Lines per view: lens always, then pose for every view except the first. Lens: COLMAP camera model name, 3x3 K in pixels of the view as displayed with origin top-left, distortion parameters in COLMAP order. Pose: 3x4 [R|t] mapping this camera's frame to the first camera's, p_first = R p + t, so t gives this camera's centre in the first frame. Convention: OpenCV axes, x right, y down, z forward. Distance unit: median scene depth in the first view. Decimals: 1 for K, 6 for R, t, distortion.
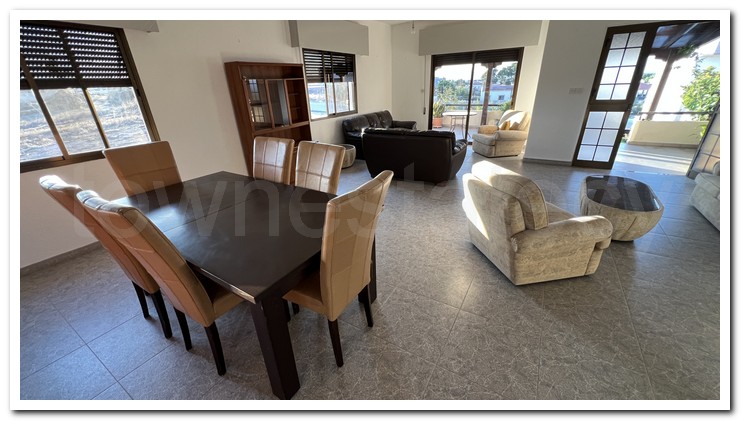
lens RADIAL K [[280.9, 0, 368.9], [0, 280.9, 209.8], [0, 0, 1]] dist [-0.001738, 0.000572]
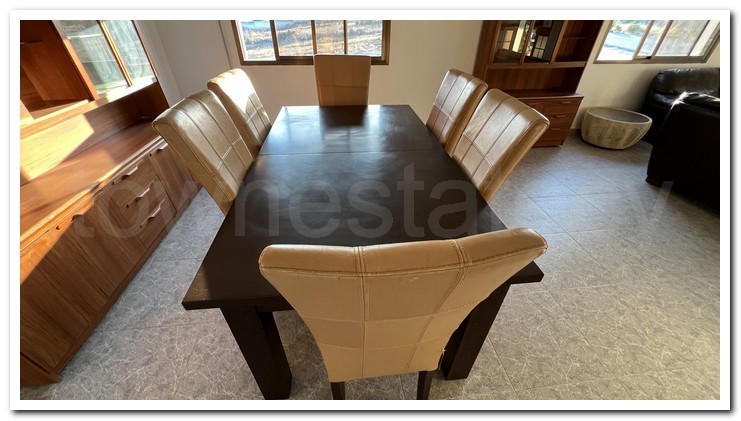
lens RADIAL K [[280.9, 0, 369.3], [0, 280.9, 209.5], [0, 0, 1]] dist [-0.001738, 0.000572]
pose [[0.620775, 0.485146, -0.615851, 0.044628], [-0.348948, 0.874415, 0.337096, -0.065144], [0.702050, 0.005640, 0.712106, 0.200192]]
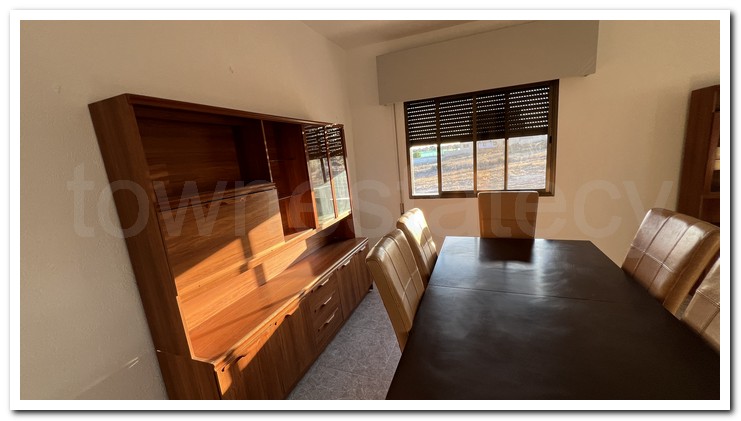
lens RADIAL K [[280.9, 0, 369.1], [0, 280.9, 208.7], [0, 0, 1]] dist [-0.001738, 0.000572]
pose [[0.196429, 0.206156, -0.958601, 0.034401], [-0.326853, 0.935497, 0.134211, -0.077659], [0.924436, 0.286959, 0.251142, 0.156599]]
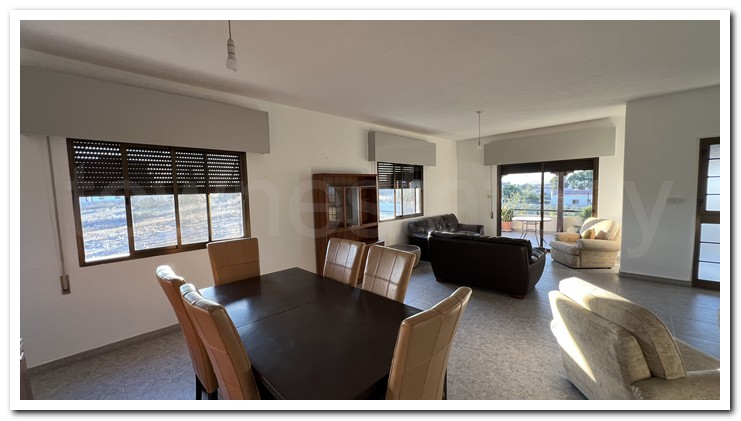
lens RADIAL K [[280.9, 0, 369.0], [0, 280.9, 209.4], [0, 0, 1]] dist [-0.001738, 0.000572]
pose [[0.975437, 0.024681, -0.218890, -0.014005], [-0.096685, 0.940838, -0.324771, -0.014866], [0.197924, 0.337957, 0.920115, -0.001273]]
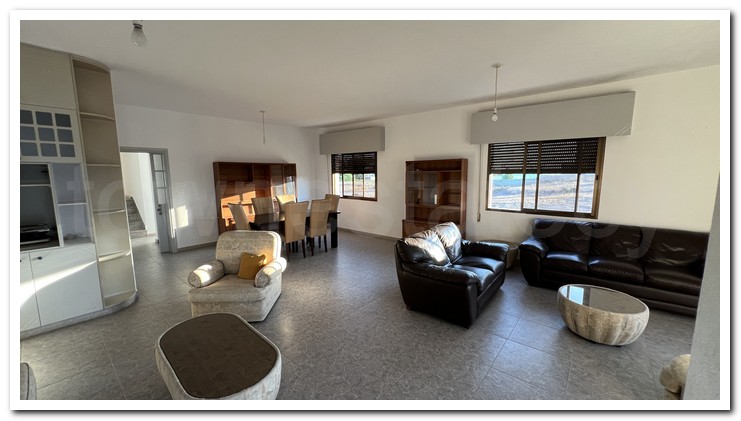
lens RADIAL K [[278.1, 0, 370.6], [0, 278.1, 212.0], [0, 0, 1]] dist [-0.001298, 0.000431]
pose [[-0.145853, 0.171339, -0.974356, 0.954273], [-0.395057, 0.892867, 0.216146, -0.428300], [0.907004, 0.416451, -0.062539, 0.832915]]
